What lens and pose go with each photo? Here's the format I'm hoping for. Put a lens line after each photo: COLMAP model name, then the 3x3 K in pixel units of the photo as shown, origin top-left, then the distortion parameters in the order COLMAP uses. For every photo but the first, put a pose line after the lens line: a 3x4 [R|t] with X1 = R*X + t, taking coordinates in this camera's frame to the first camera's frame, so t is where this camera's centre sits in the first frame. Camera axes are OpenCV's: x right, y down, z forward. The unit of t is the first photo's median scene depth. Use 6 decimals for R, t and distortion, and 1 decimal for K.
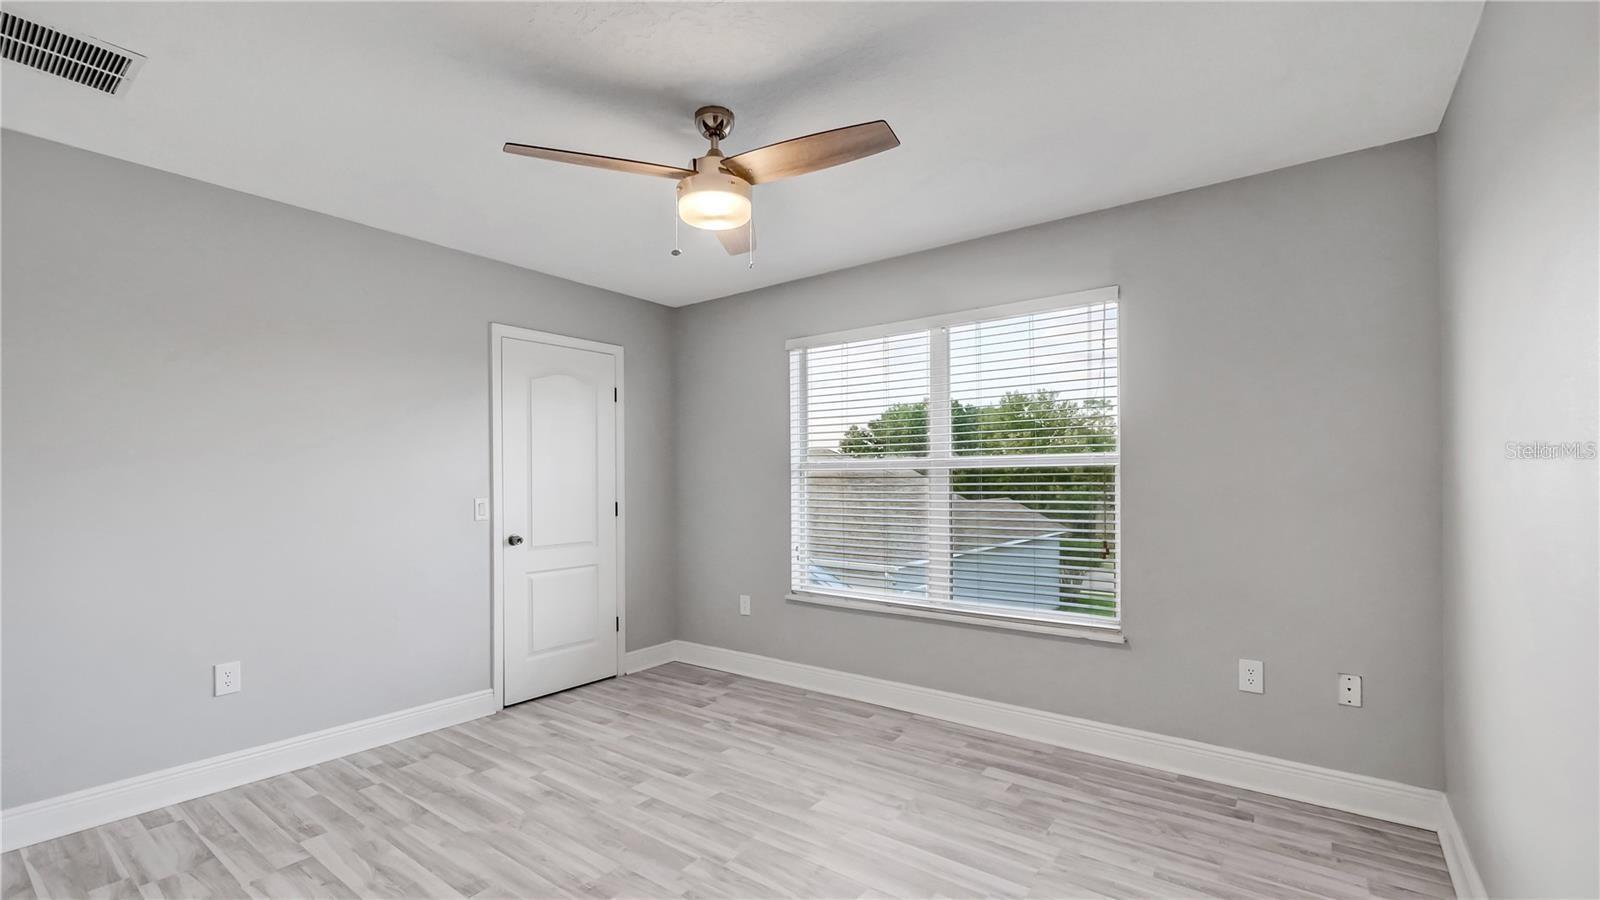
lens RADIAL K [[676.1, 0, 797.9], [0, 676.1, 455.4], [0, 0, 1]] dist [-0.001926, 0.000466]
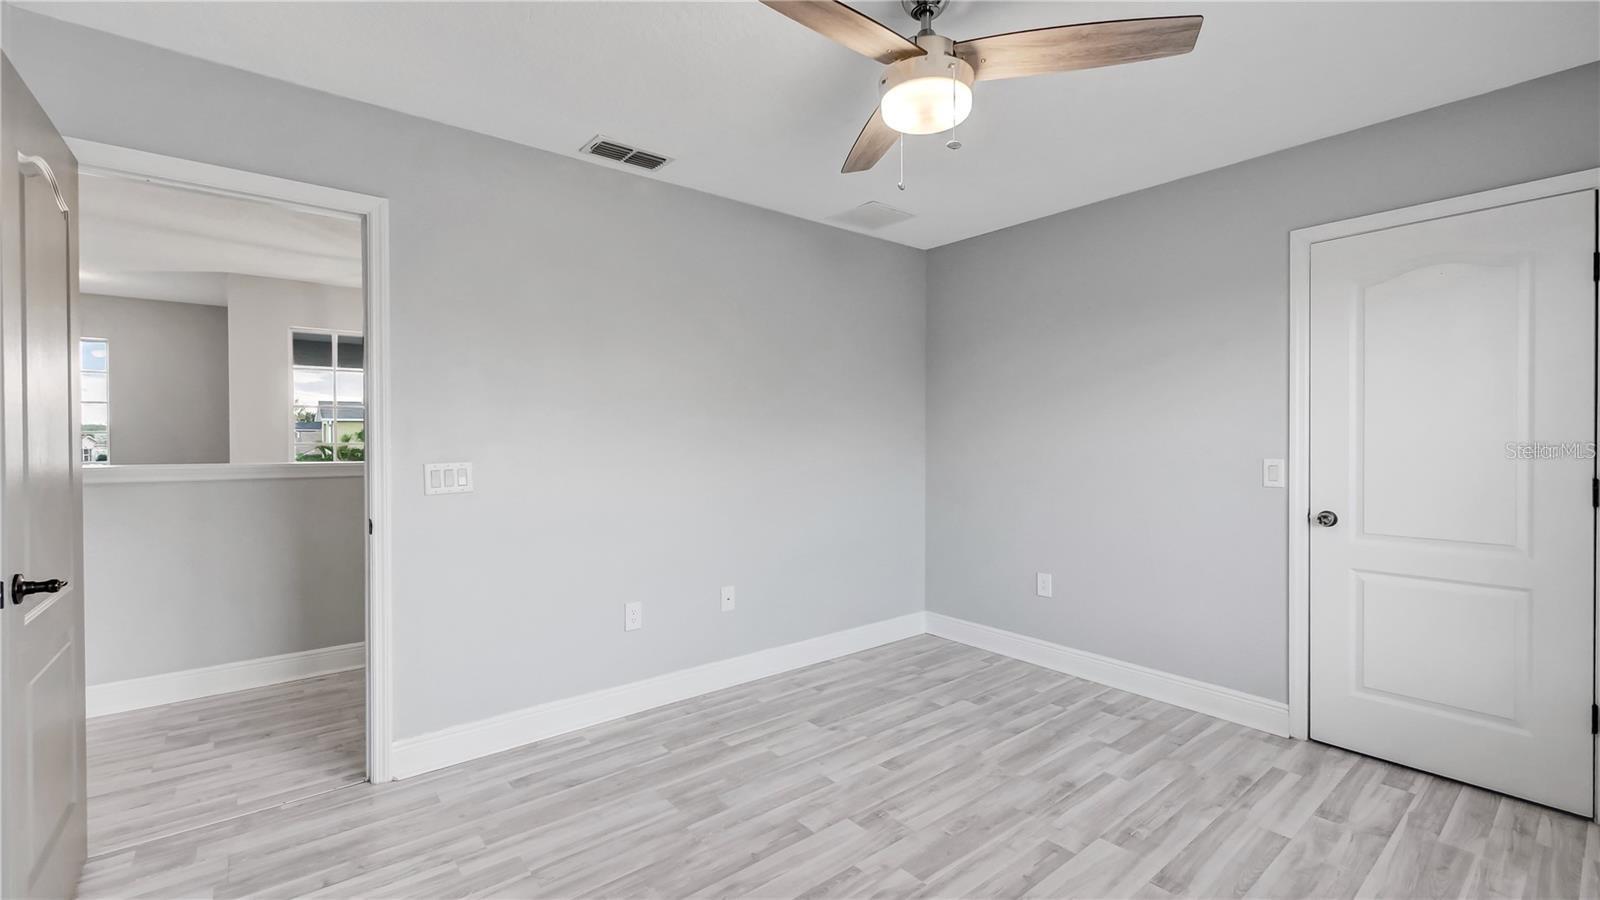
lens RADIAL K [[678.6, 0, 799.9], [0, 678.6, 465.4], [0, 0, 1]] dist [0.000476, 0.000128]
pose [[-0.244294, 0.040386, -0.968860, 0.494010], [0.039009, 0.998733, 0.031795, 0.028362], [0.968916, -0.030027, -0.245559, 0.764456]]
